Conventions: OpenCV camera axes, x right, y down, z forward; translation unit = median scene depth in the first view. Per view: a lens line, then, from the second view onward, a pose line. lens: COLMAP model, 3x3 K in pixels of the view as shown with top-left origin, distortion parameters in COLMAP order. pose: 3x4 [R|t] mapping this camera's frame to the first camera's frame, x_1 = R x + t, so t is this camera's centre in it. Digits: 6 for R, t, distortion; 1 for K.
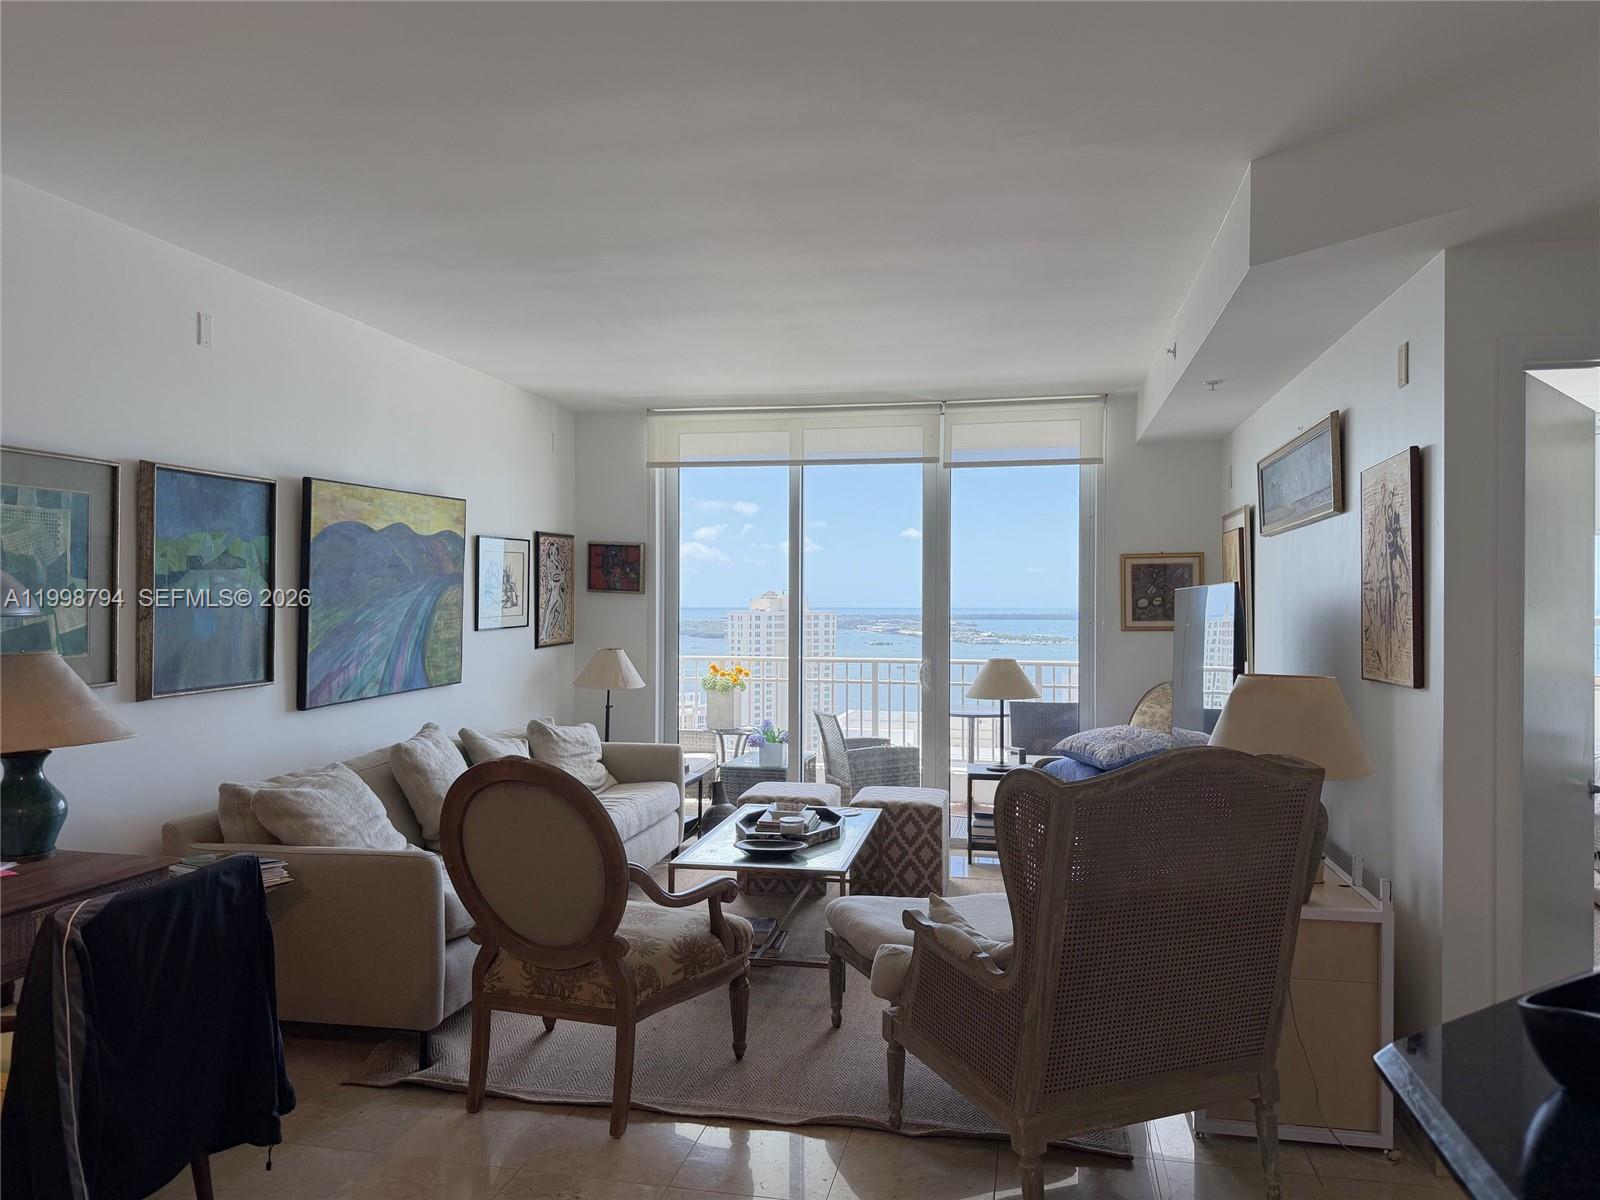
lens RADIAL K [[1142.0, 0, 799.5], [0, 1142.0, 594.5], [0, 0, 1]] dist [0.054035, -0.087592]
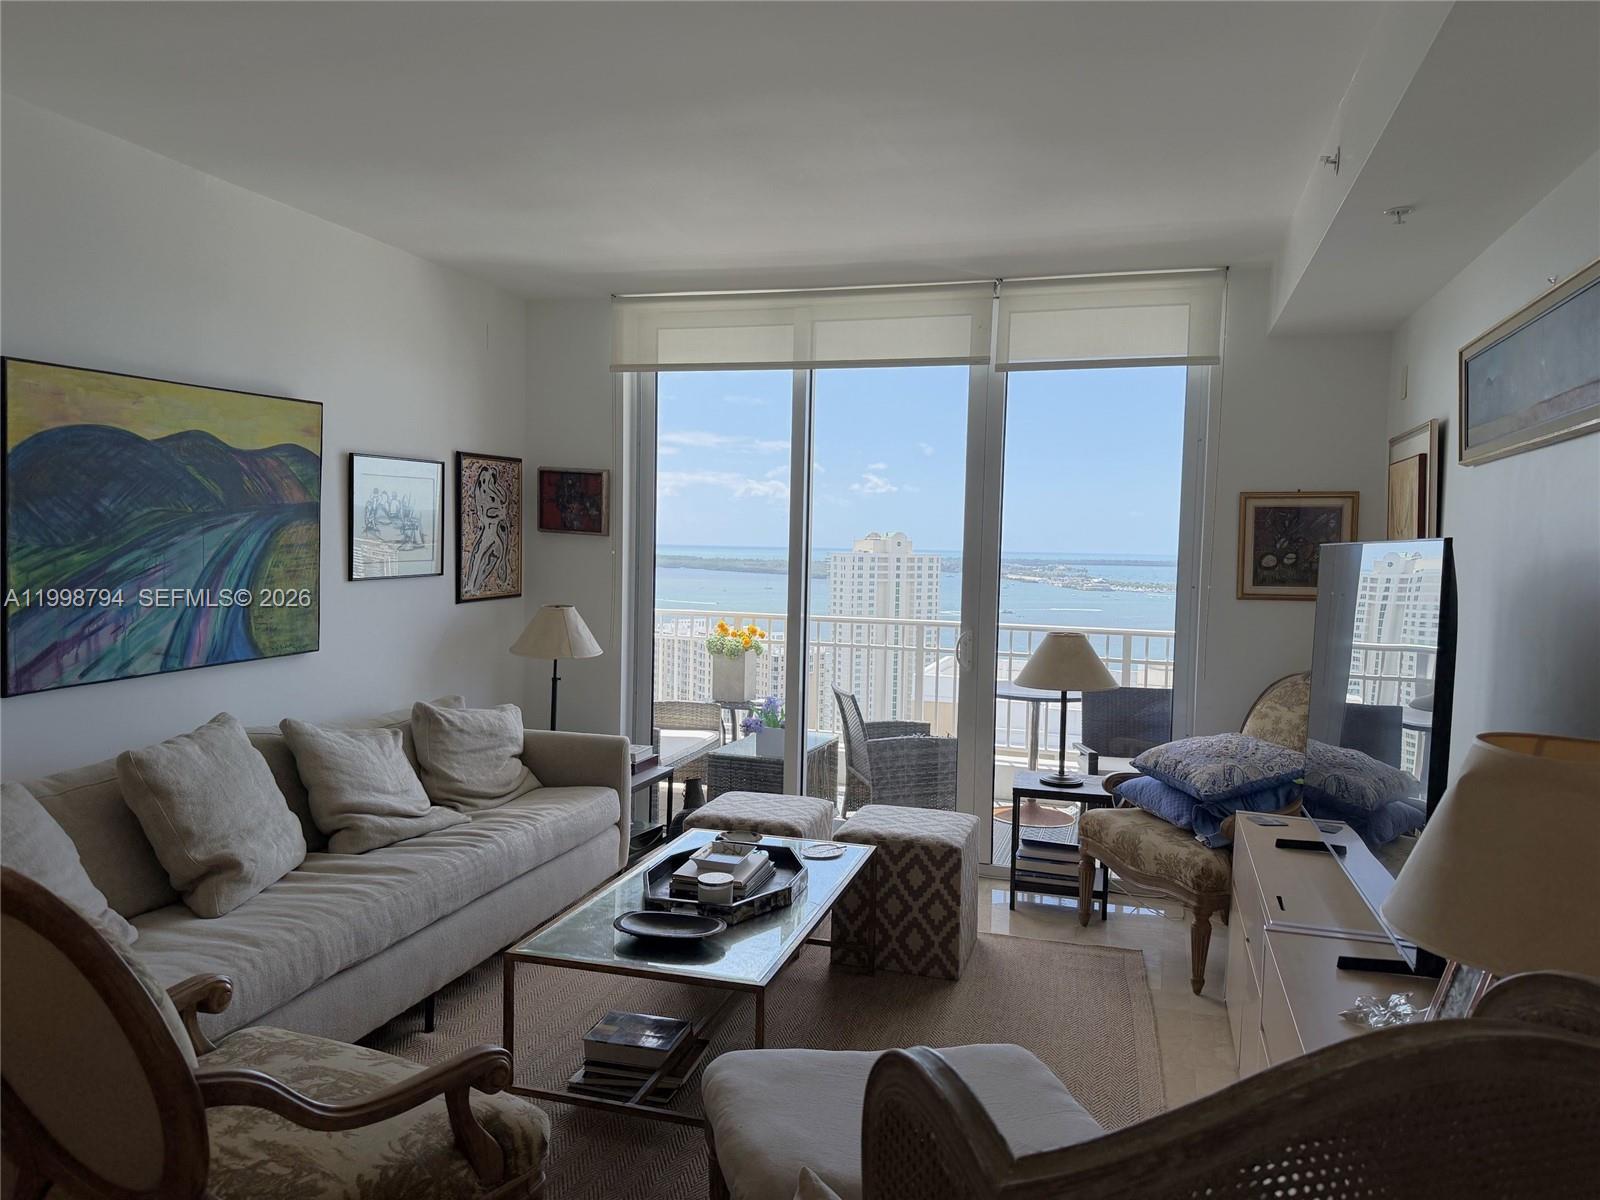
lens RADIAL K [[1142.0, 0, 799.5], [0, 1142.0, 594.5], [0, 0, 1]] dist [0.054035, -0.087592]
pose [[0.995379, 0.022870, -0.093260, 0.078102], [-0.017999, 0.998446, 0.052748, -0.004246], [0.094322, -0.050825, 0.994244, 0.267077]]
